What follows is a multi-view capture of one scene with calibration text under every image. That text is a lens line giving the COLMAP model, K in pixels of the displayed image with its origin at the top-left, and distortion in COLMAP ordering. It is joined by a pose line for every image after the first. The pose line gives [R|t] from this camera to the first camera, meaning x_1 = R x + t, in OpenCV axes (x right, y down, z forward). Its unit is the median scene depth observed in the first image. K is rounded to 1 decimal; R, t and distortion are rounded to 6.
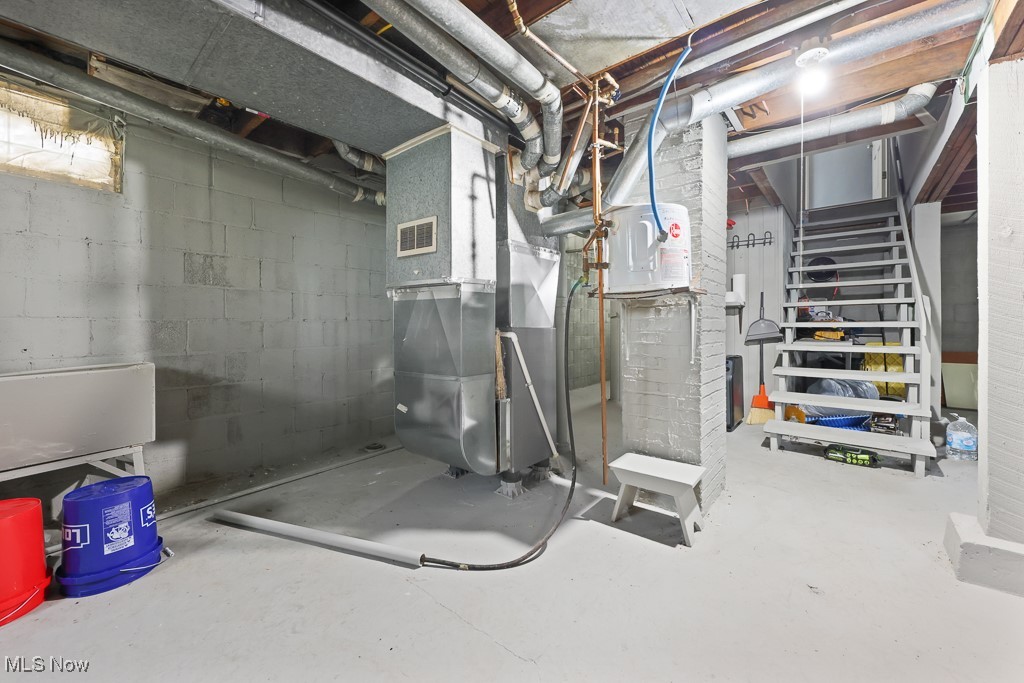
lens RADIAL K [[404.6, 0, 513.0], [0, 404.6, 324.0], [0, 0, 1]] dist [-0.001243, 0.000077]
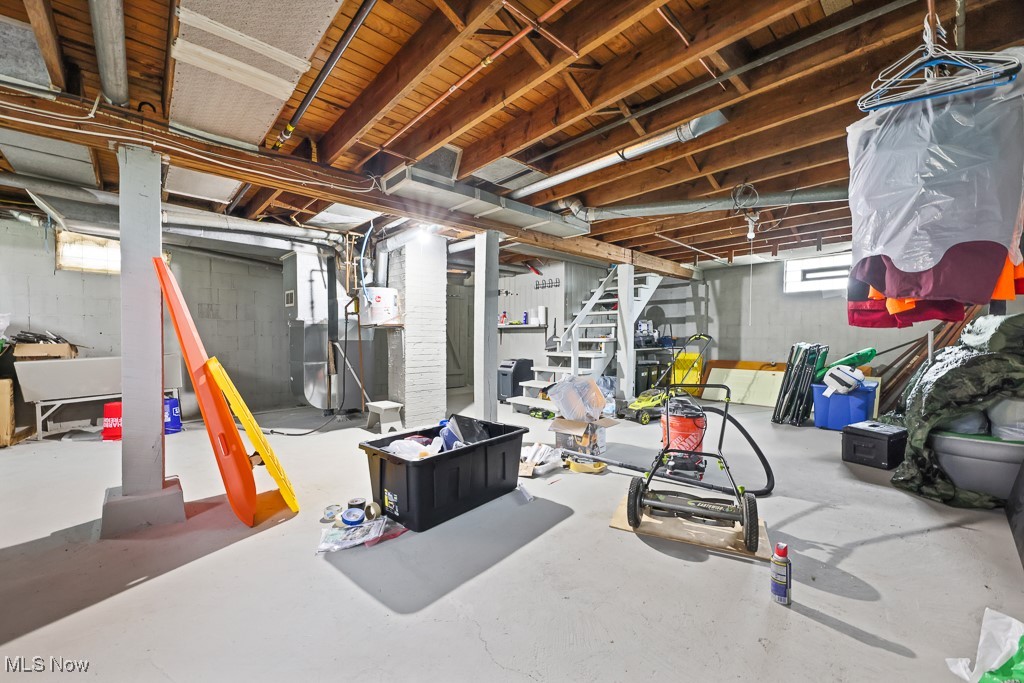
lens RADIAL K [[404.6, 0, 513.2], [0, 404.6, 342.9], [0, 0, 1]] dist [-0.001243, 0.000077]
pose [[0.992126, 0.009166, -0.124905, 1.213390], [-0.006810, 0.999791, 0.019279, -0.025061], [0.125056, -0.018277, 0.991981, -1.002426]]
